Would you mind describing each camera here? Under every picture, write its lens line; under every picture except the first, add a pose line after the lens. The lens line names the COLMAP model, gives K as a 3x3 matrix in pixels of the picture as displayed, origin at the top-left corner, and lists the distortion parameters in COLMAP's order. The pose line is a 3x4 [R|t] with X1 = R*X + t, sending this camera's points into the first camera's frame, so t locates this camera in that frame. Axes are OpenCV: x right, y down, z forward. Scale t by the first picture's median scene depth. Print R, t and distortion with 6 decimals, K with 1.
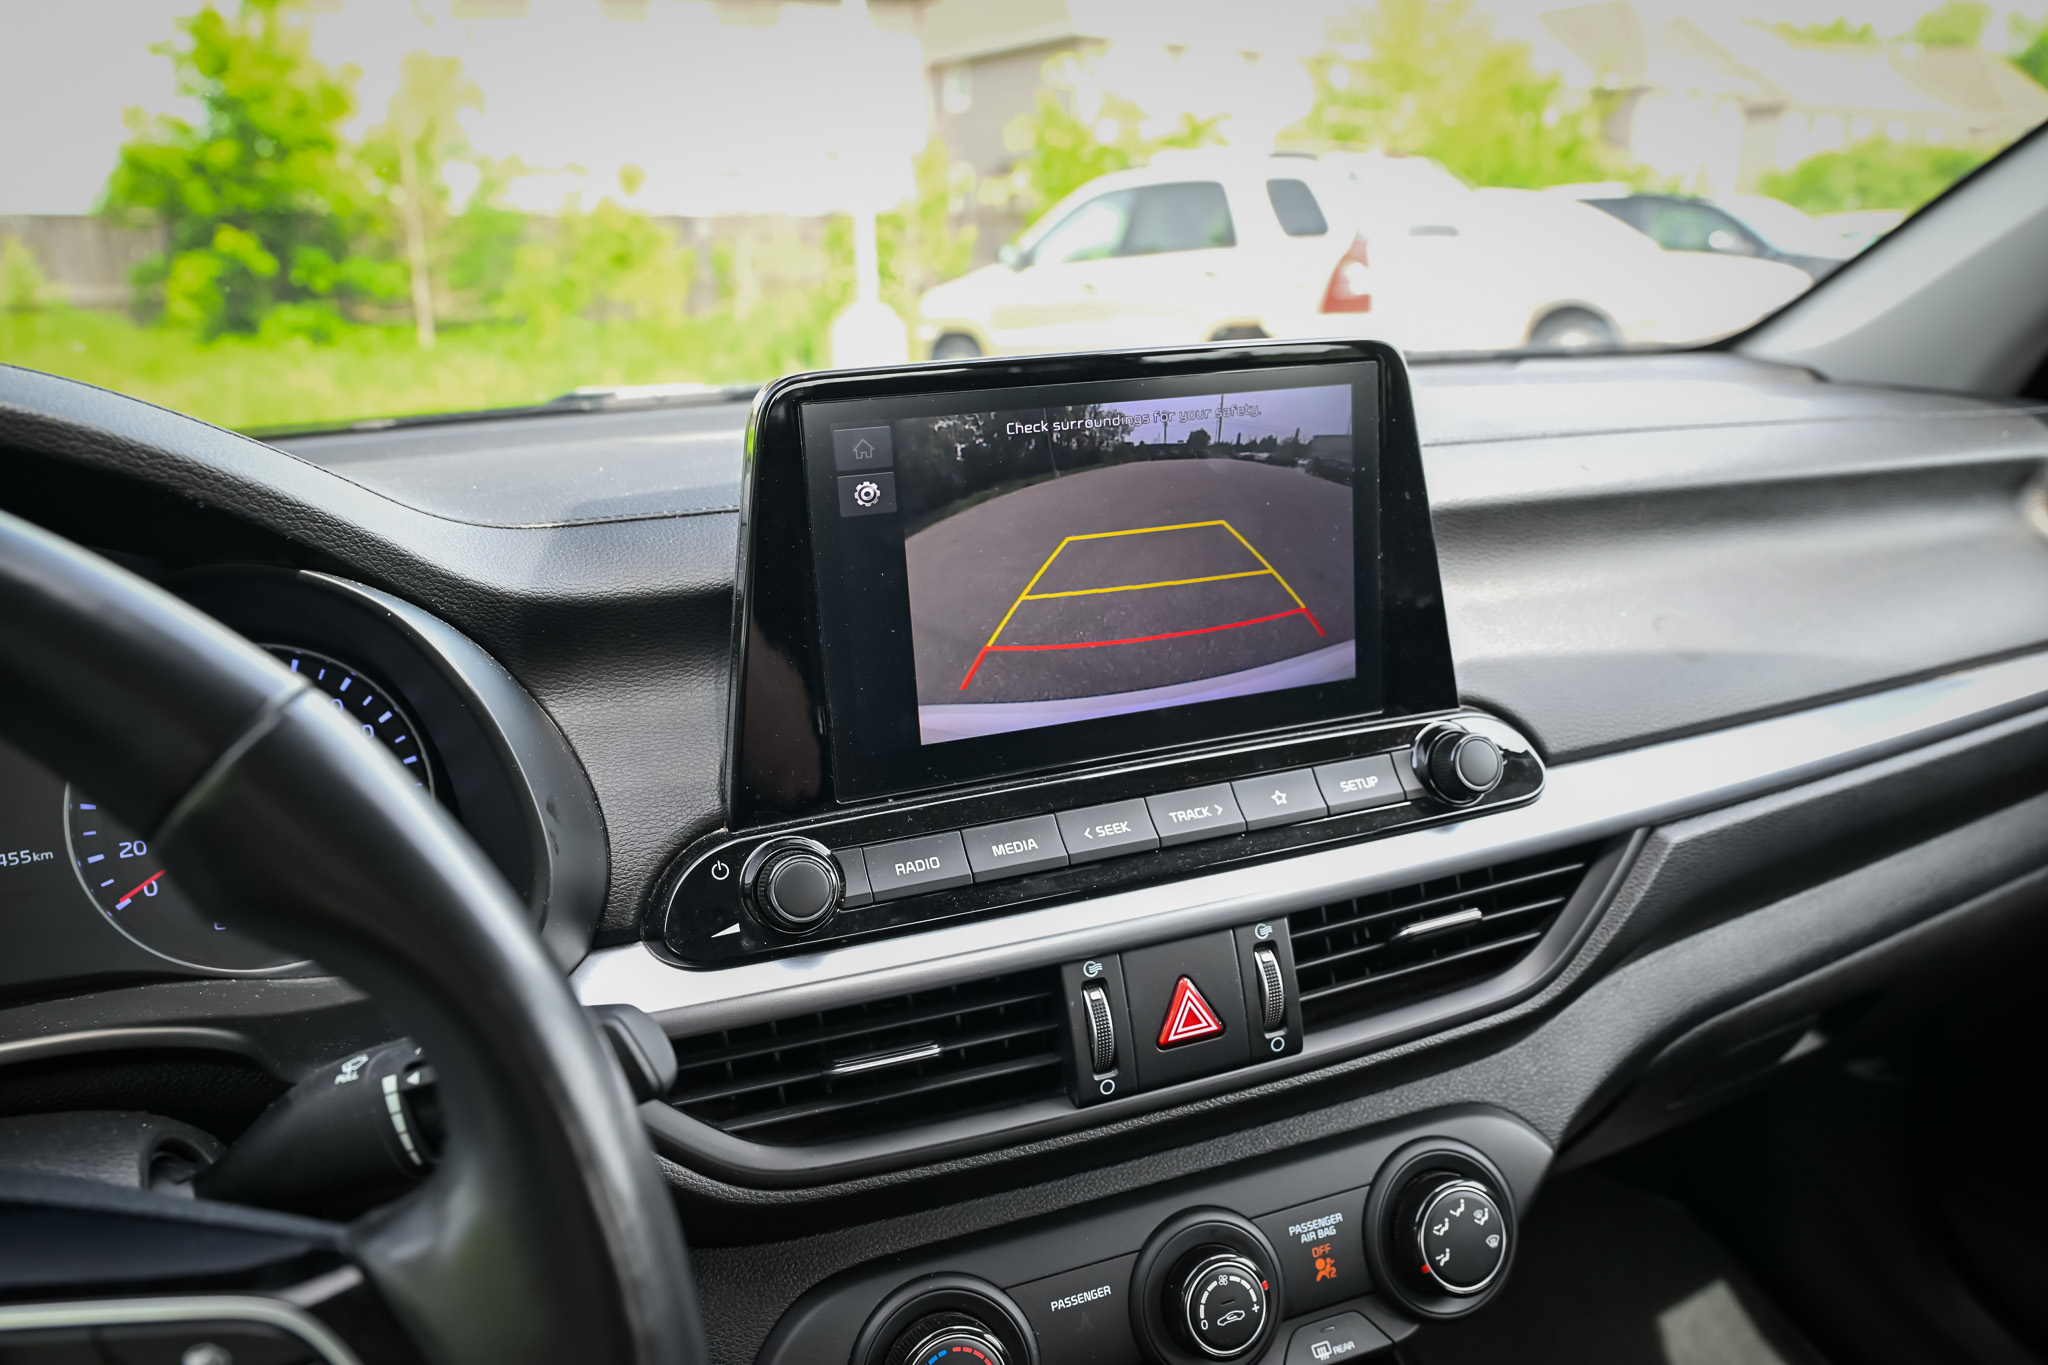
lens RADIAL K [[1477.1, 0, 1024.0], [0, 1477.1, 682.5], [0, 0, 1]] dist [0.002451, 0.000376]
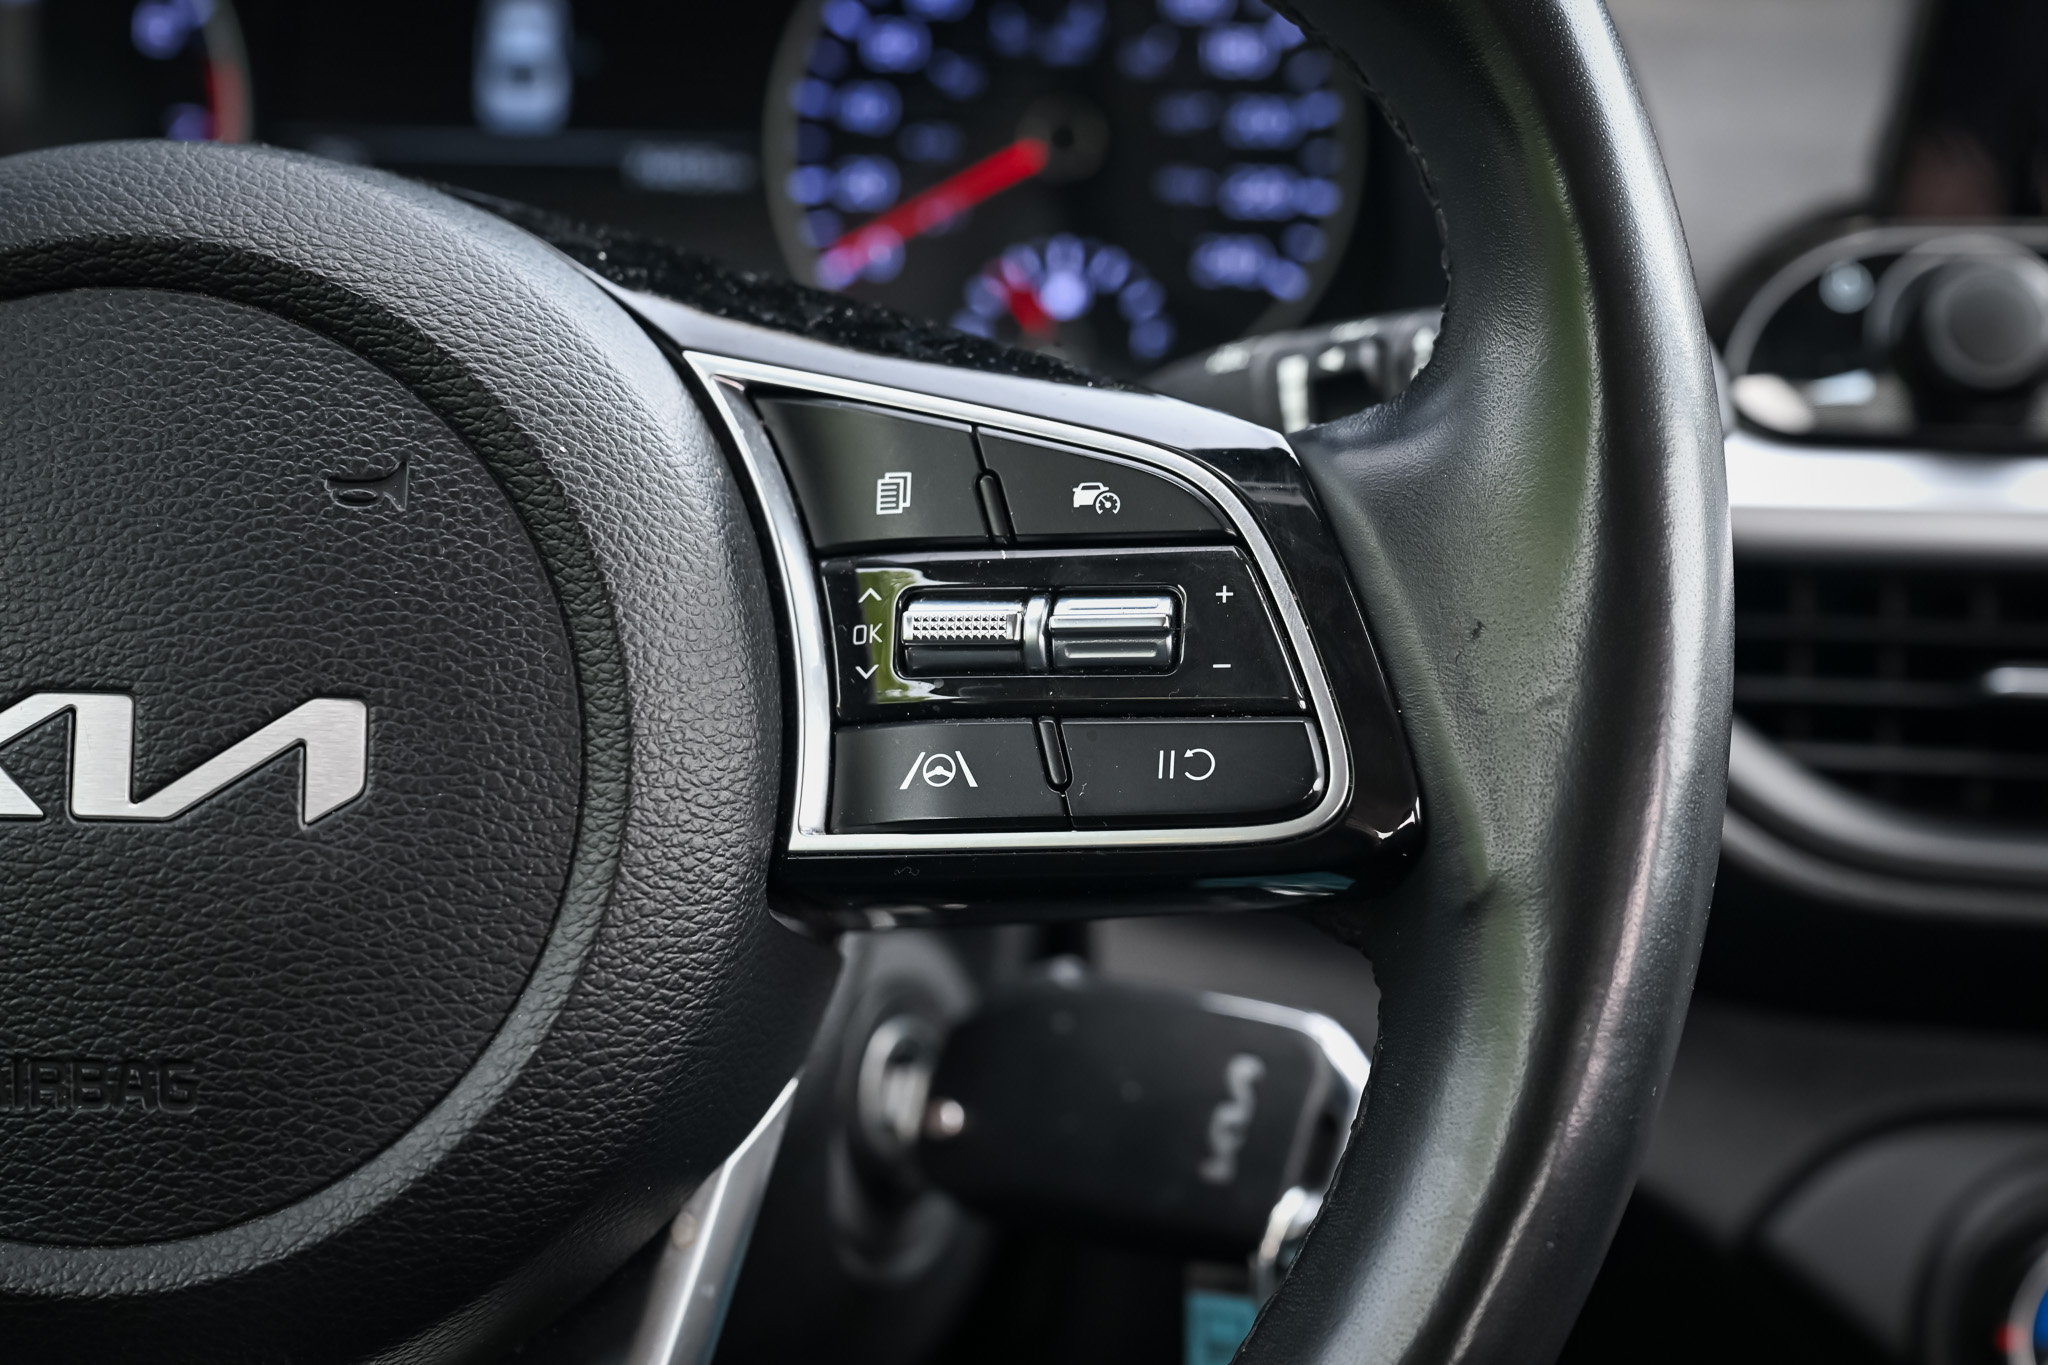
lens RADIAL K [[3900.9, 0, 1024.0], [0, 3900.9, 682.5], [0, 0, 1]] dist [0.002042, -1.292941]
pose [[0.901928, 0.159014, -0.401547, 0.105934], [-0.159362, 0.986676, 0.032777, 0.241592], [0.401409, 0.034429, 0.915252, -0.377746]]
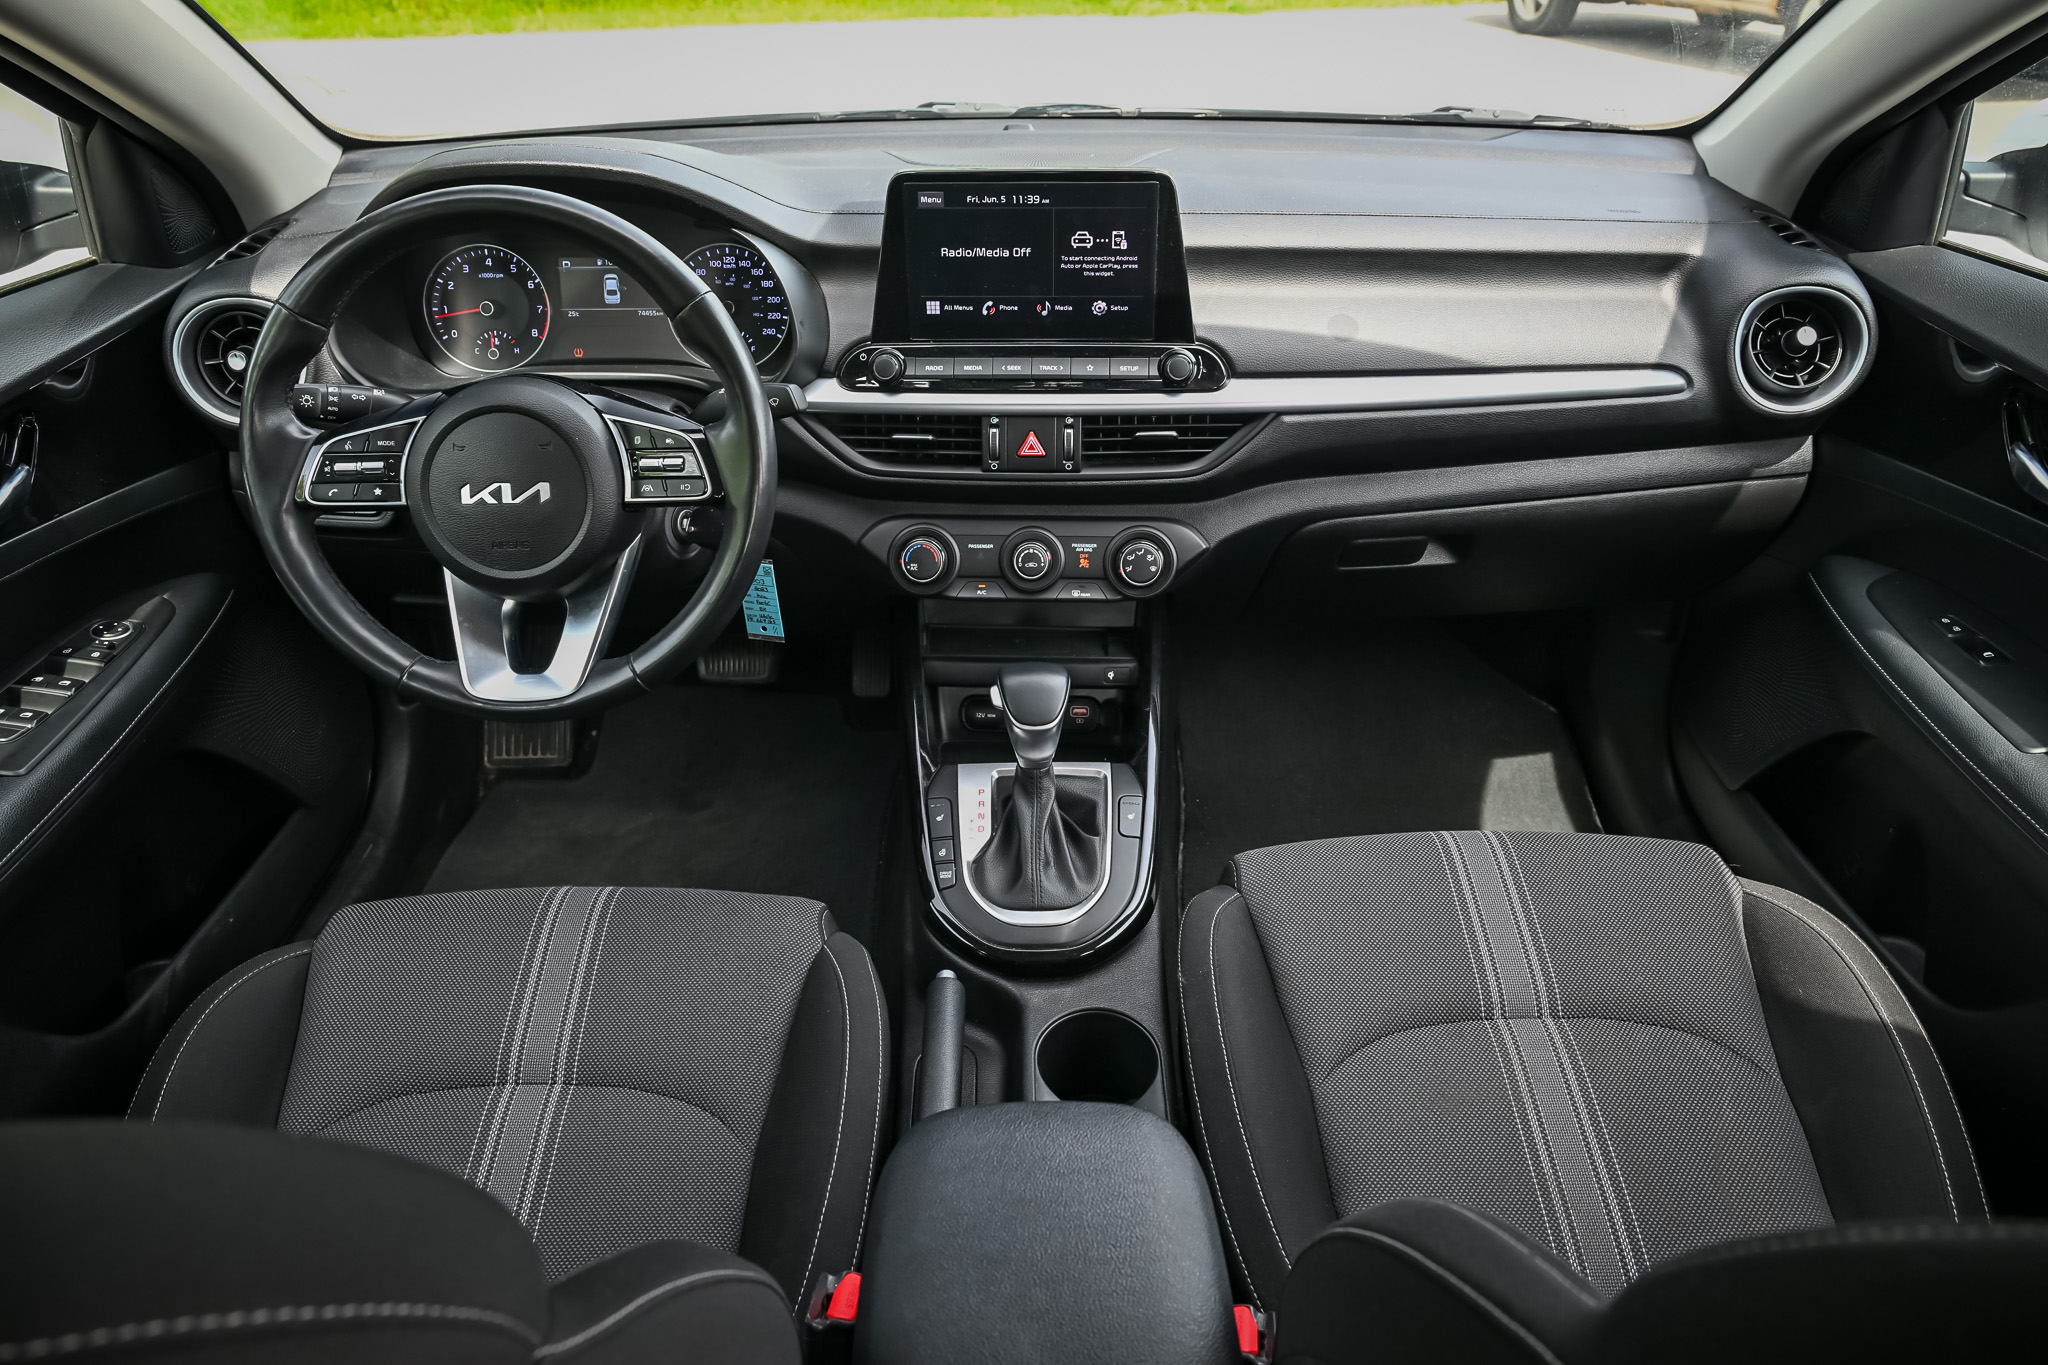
lens RADIAL K [[1358.3, 0, 1024.0], [0, 1358.3, 682.5], [0, 0, 1]] dist [-0.005891, 0.000528]
pose [[0.919415, 0.238754, -0.312527, 0.889047], [-0.134043, 0.937301, 0.321712, -0.139462], [0.369742, -0.253894, 0.893772, -1.151924]]
